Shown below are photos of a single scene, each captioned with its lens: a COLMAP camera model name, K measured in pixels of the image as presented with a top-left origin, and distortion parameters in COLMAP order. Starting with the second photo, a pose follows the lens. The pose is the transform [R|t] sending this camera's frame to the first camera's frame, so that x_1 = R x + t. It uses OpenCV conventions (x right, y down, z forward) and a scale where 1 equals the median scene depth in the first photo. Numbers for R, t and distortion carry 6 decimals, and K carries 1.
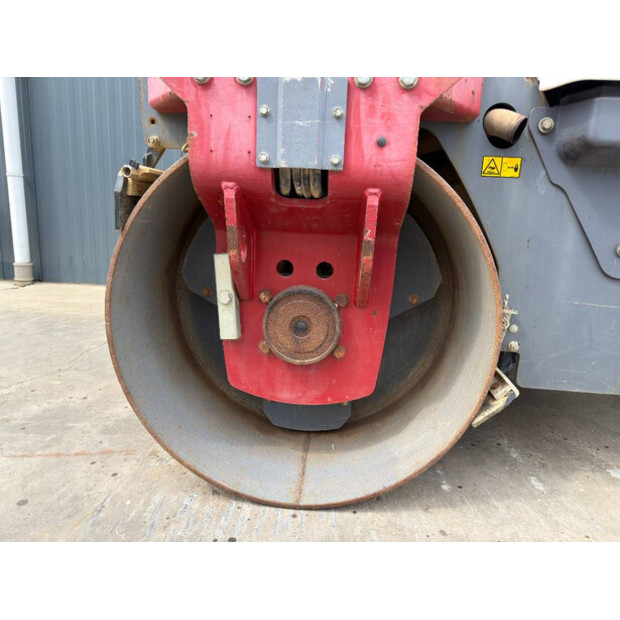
lens RADIAL K [[432.5, 0, 310.0], [0, 432.5, 310.0], [0, 0, 1]] dist [0.081458, -0.121195]
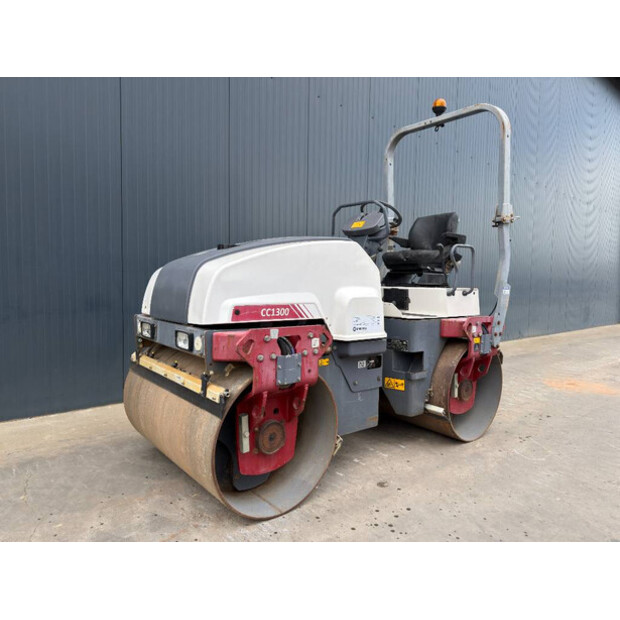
lens RADIAL K [[432.5, 0, 310.0], [0, 432.5, 310.0], [0, 0, 1]] dist [0.081458, -0.121195]
pose [[0.721987, -0.074261, 0.687910, -1.462825], [0.153997, 0.986532, -0.055127, -0.487767], [-0.674552, 0.145737, 0.723699, -0.981487]]
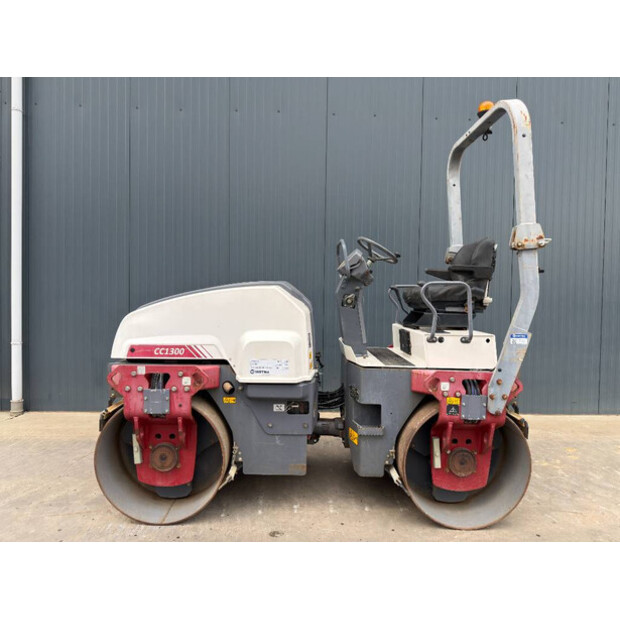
lens RADIAL K [[432.5, 0, 310.0], [0, 432.5, 310.0], [0, 0, 1]] dist [0.081458, -0.121195]
pose [[0.994926, -0.030234, 0.095963, 0.678950], [0.046311, 0.984352, -0.170020, -0.376943], [-0.089321, 0.173601, 0.980757, -2.045214]]
